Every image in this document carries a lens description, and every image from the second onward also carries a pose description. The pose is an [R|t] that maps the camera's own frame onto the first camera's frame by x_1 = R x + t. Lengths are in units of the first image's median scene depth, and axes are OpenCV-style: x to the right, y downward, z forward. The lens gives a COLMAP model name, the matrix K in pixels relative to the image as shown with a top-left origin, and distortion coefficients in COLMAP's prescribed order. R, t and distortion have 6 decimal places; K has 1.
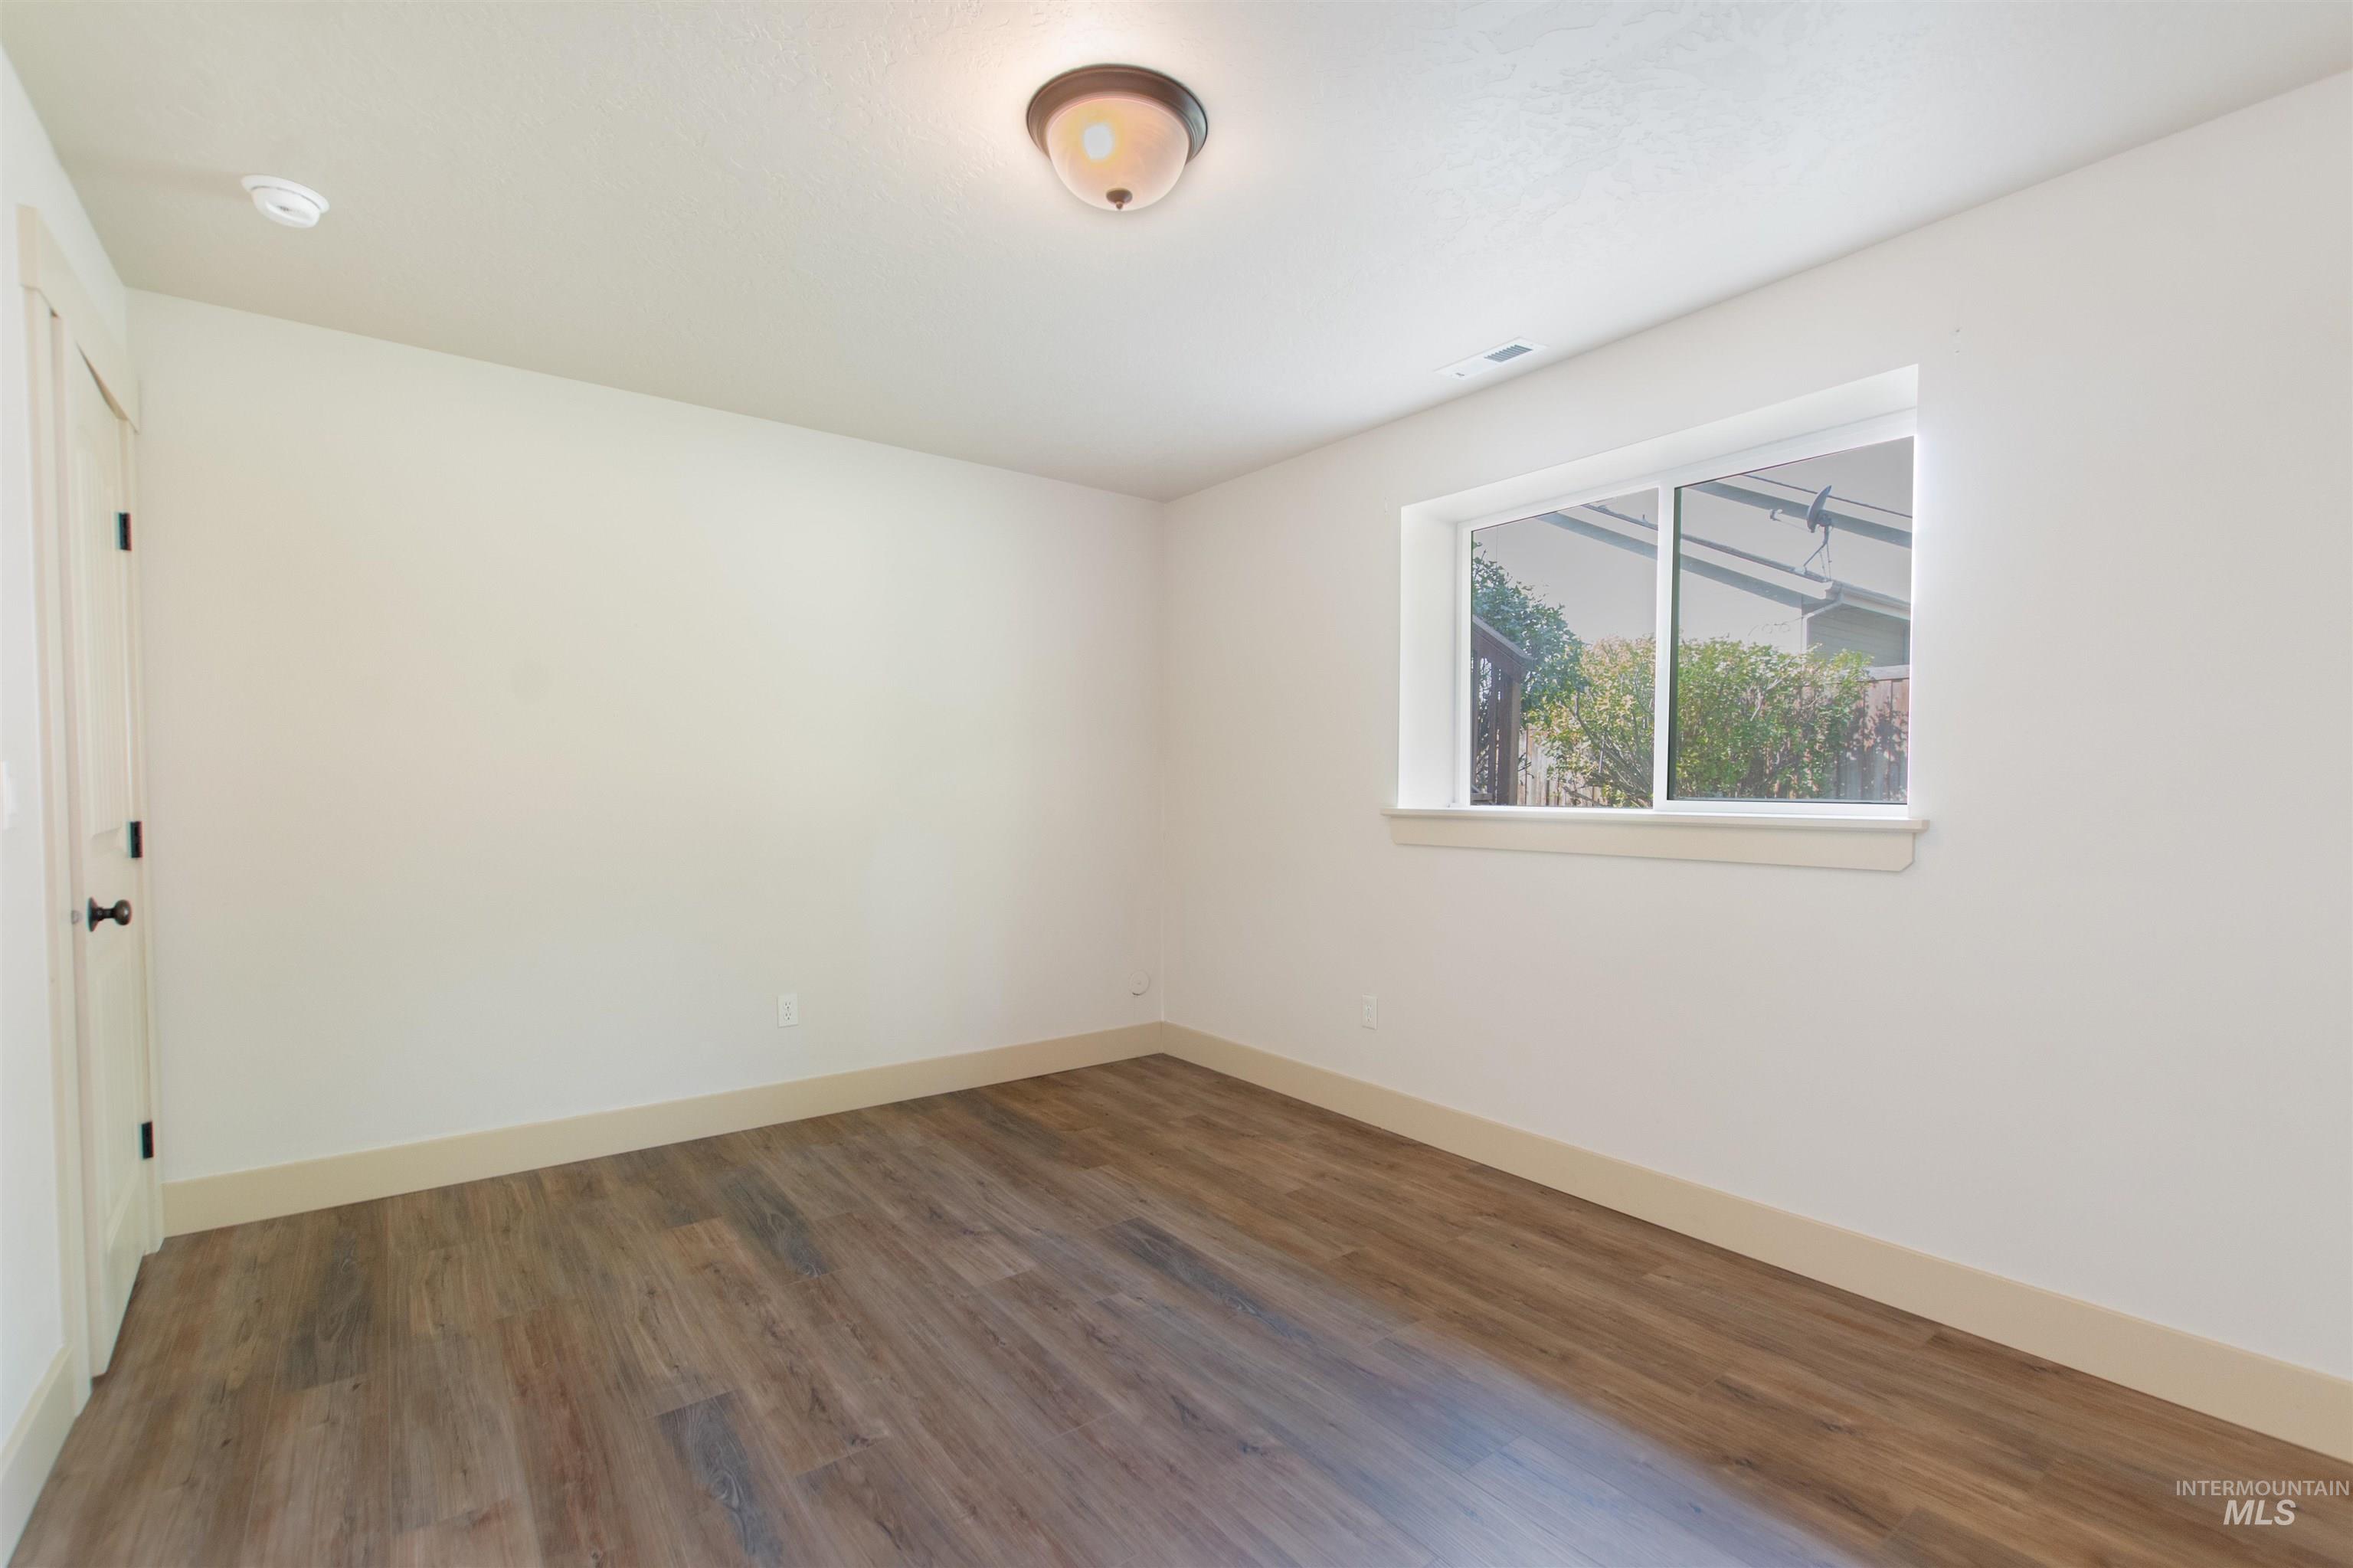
lens RADIAL K [[1044.5, 0, 1161.1], [0, 1044.5, 829.3], [0, 0, 1]] dist [-0.000786, -0.000109]
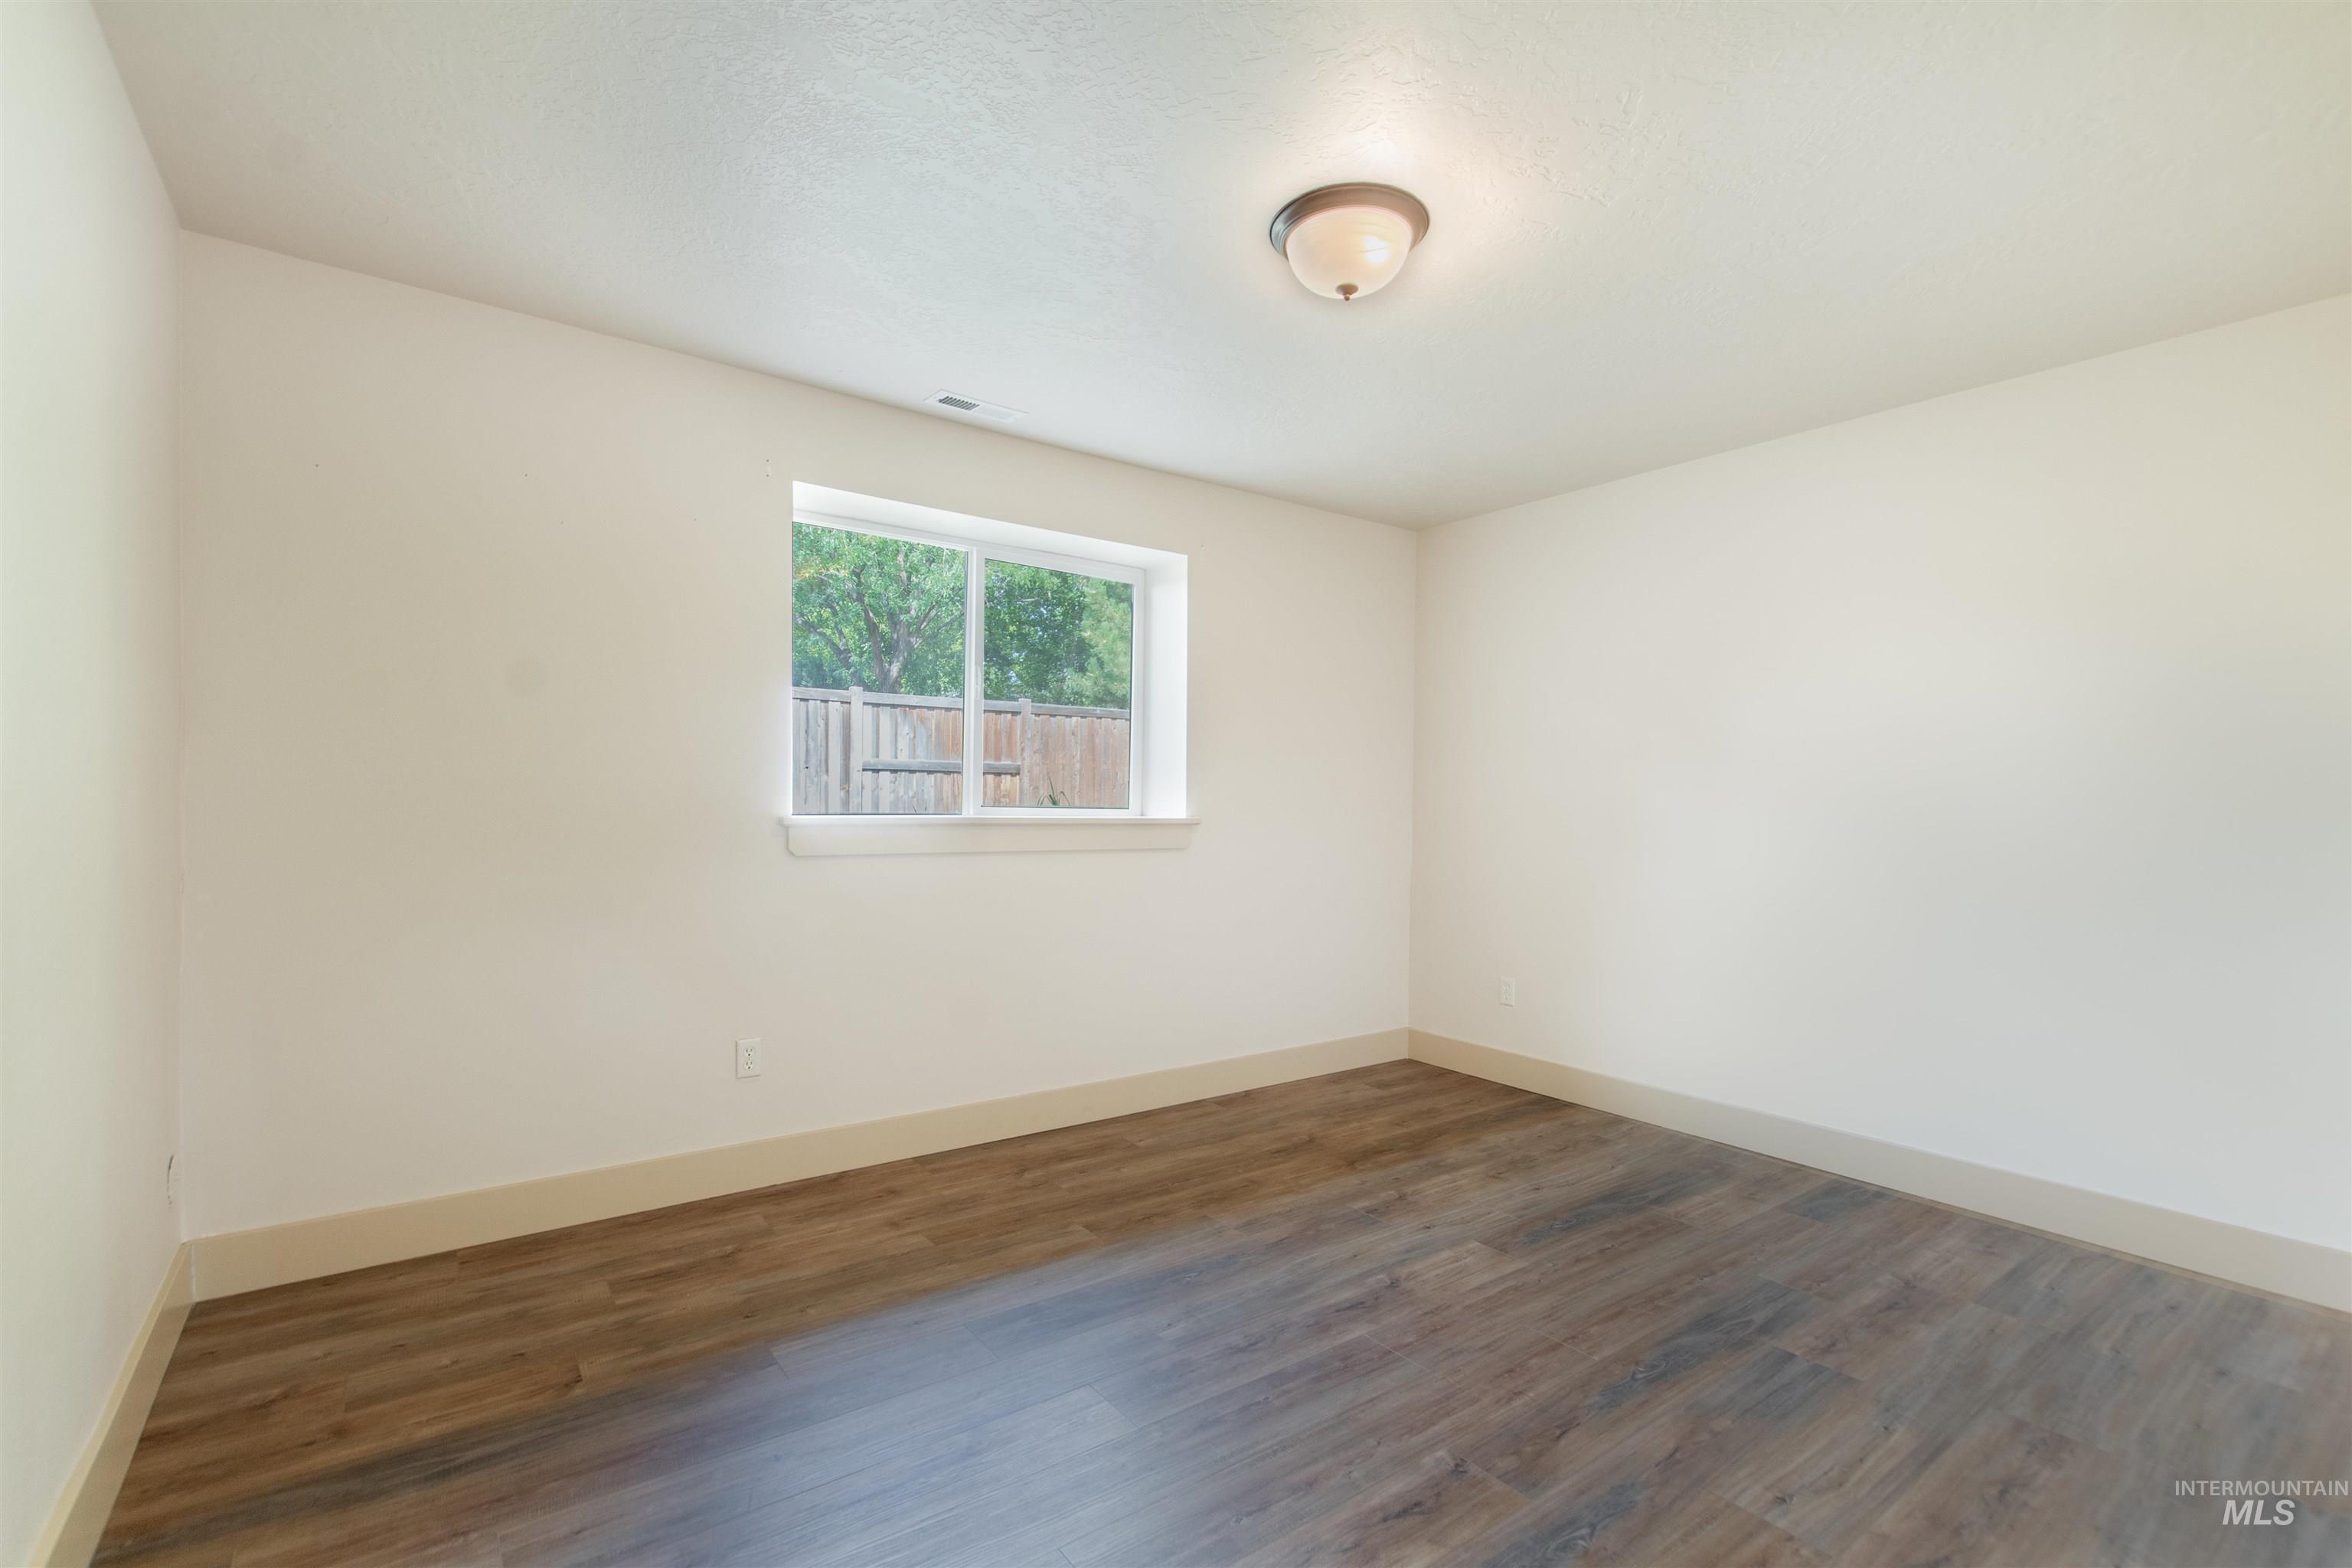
lens RADIAL K [[1051.4, 0, 1179.7], [0, 1051.4, 805.9], [0, 0, 1]] dist [0.010413, -0.007602]
pose [[-0.004646, -0.009945, 0.999940, -1.076472], [0.024697, 0.999644, 0.010056, -0.052163], [-0.999684, 0.024742, -0.004399, 1.050329]]
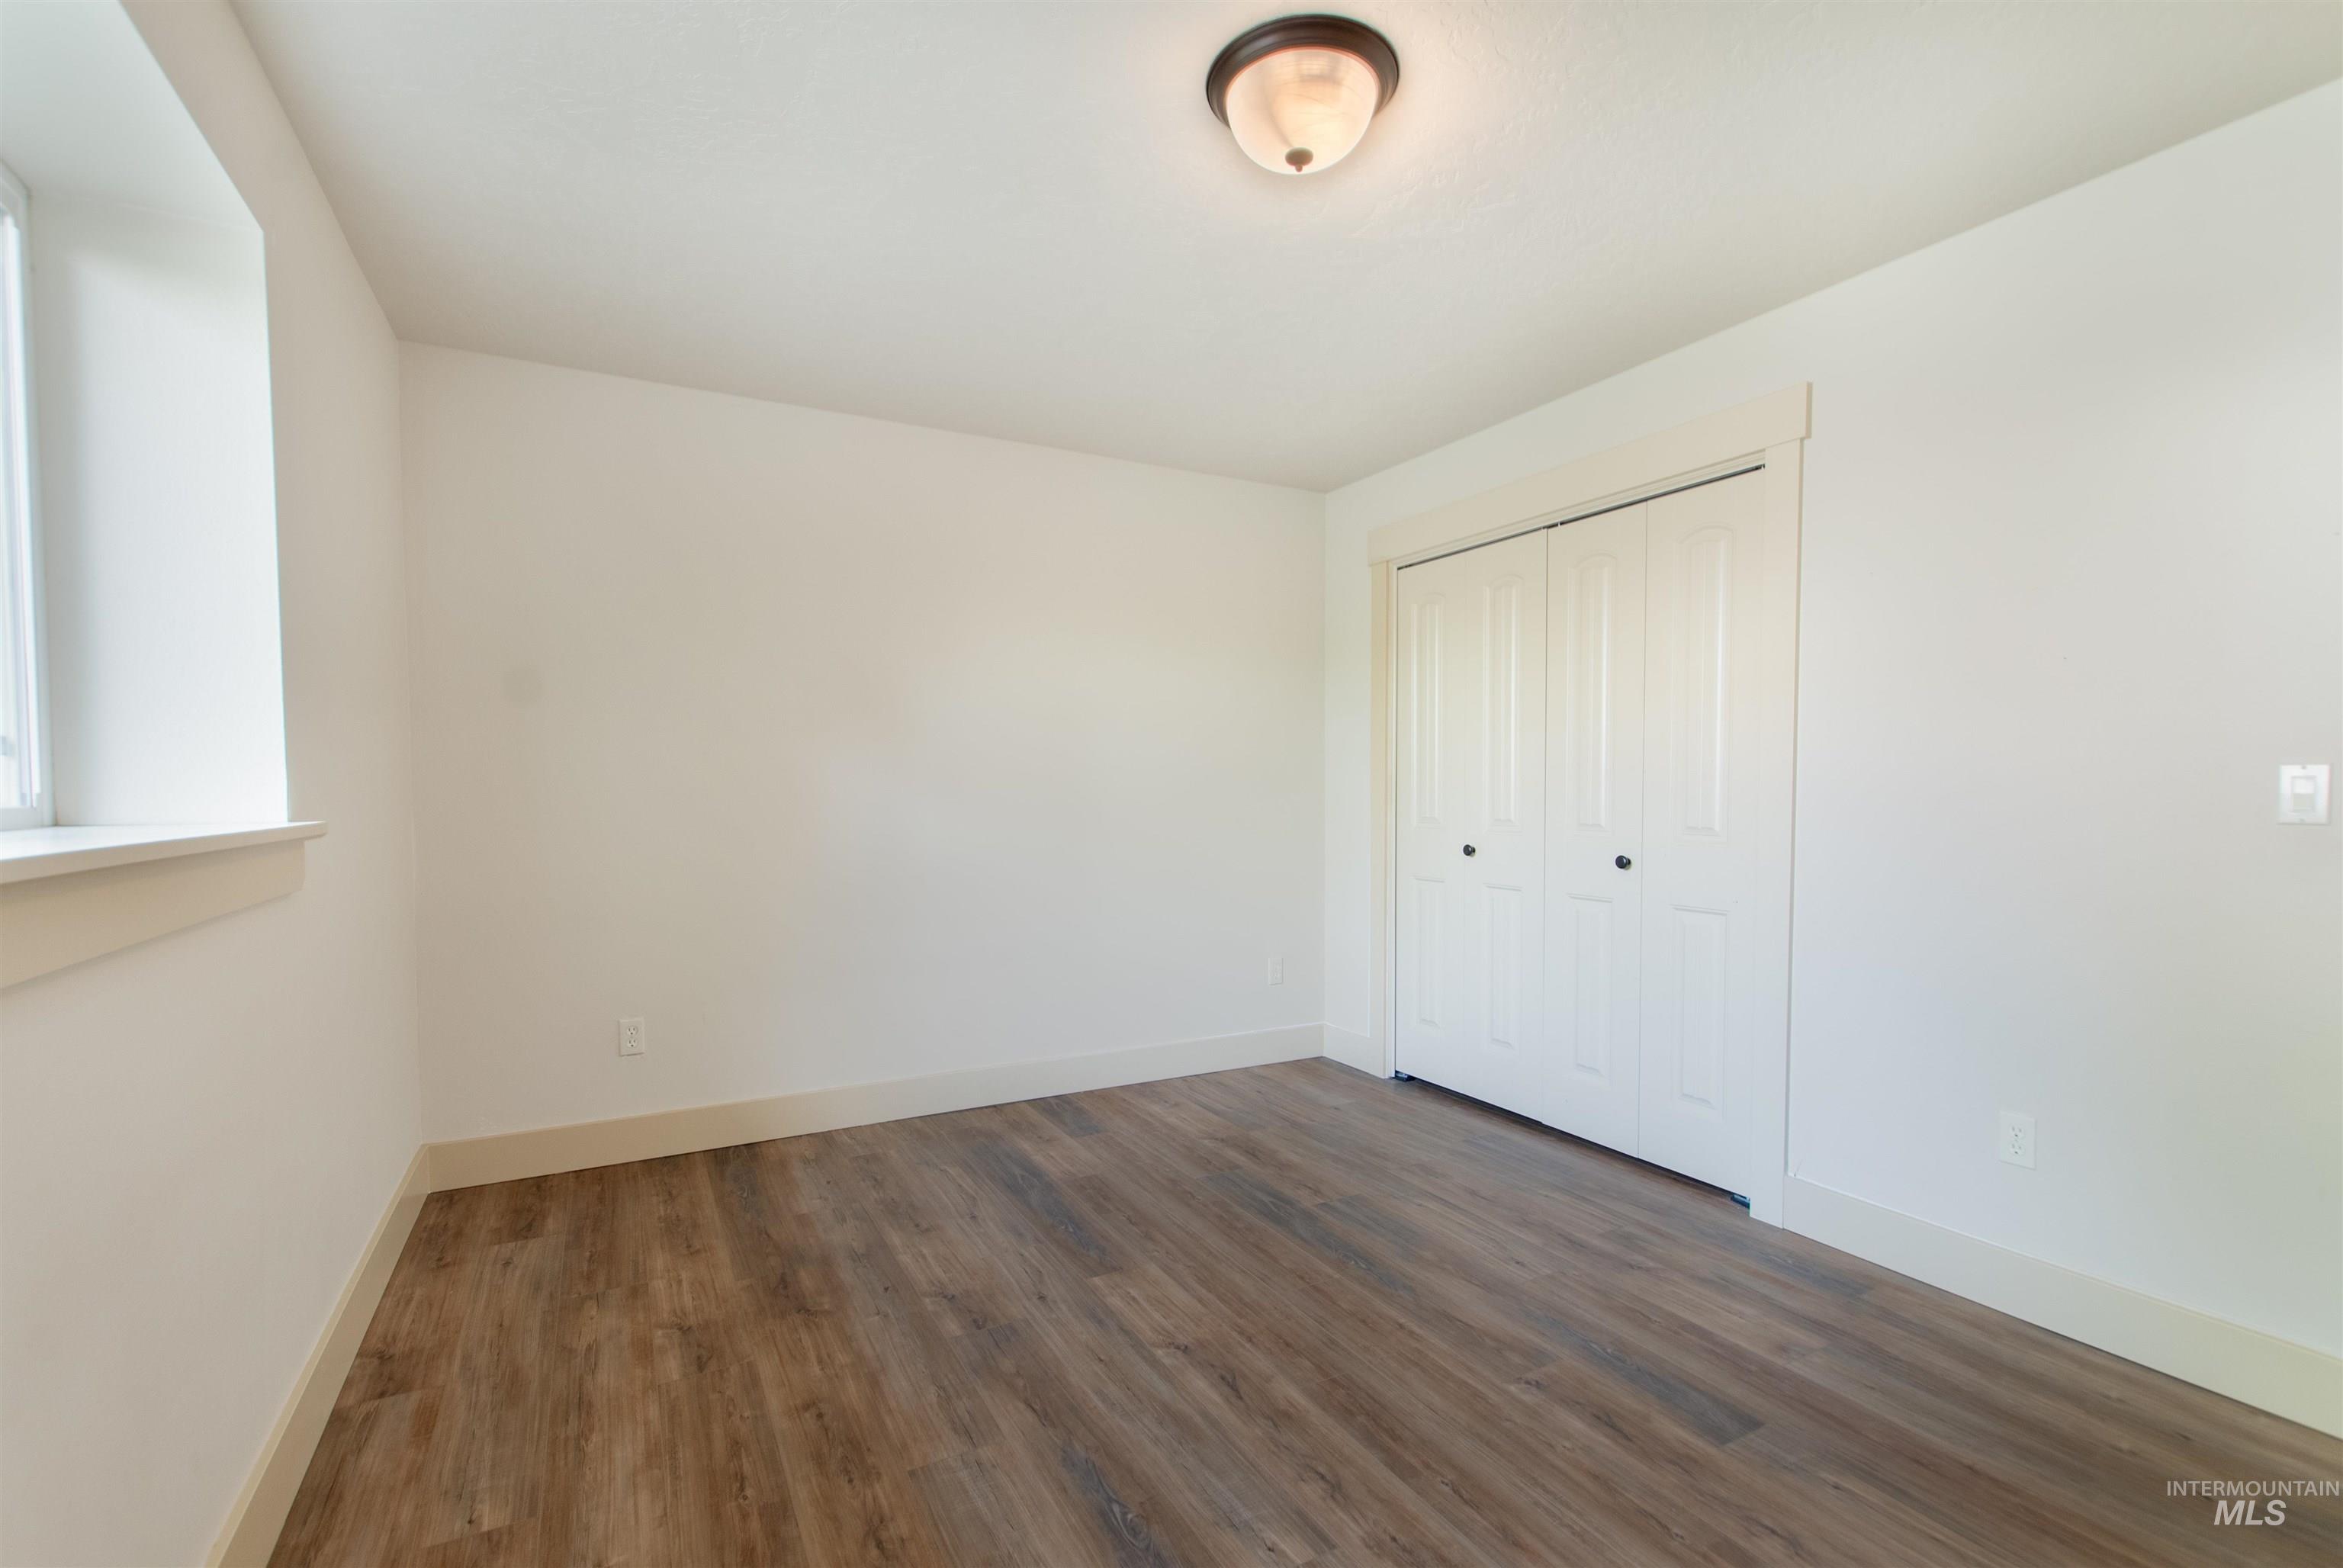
lens RADIAL K [[1047.3, 0, 1175.2], [0, 1047.3, 805.8], [0, 0, 1]] dist [0.010413, -0.007602]
pose [[-0.991686, -0.004585, 0.128600, -0.047155], [0.002939, 0.998297, 0.058260, -0.070125], [-0.128648, 0.058154, -0.989984, 1.759049]]
